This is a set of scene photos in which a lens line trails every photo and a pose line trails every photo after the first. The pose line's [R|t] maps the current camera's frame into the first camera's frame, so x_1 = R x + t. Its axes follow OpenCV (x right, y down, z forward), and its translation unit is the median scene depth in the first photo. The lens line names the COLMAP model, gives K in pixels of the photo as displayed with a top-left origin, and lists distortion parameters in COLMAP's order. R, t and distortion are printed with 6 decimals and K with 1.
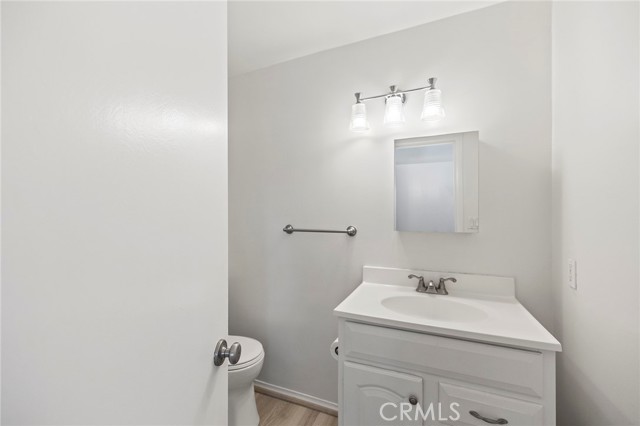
lens RADIAL K [[269.2, 0, 320.0], [0, 269.2, 213.3], [0, 0, 1]] dist [0.005032, -0.001623]
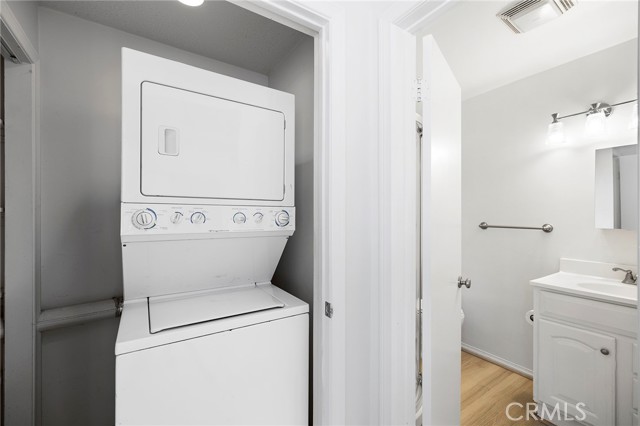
lens RADIAL K [[269.2, 0, 317.3], [0, 269.2, 215.4], [0, 0, 1]] dist [0.005032, -0.001623]
pose [[0.824901, 0.002836, -0.565270, -0.052189], [0.002746, 0.999956, 0.009024, -0.003876], [0.565270, -0.008996, 0.824857, -0.611015]]
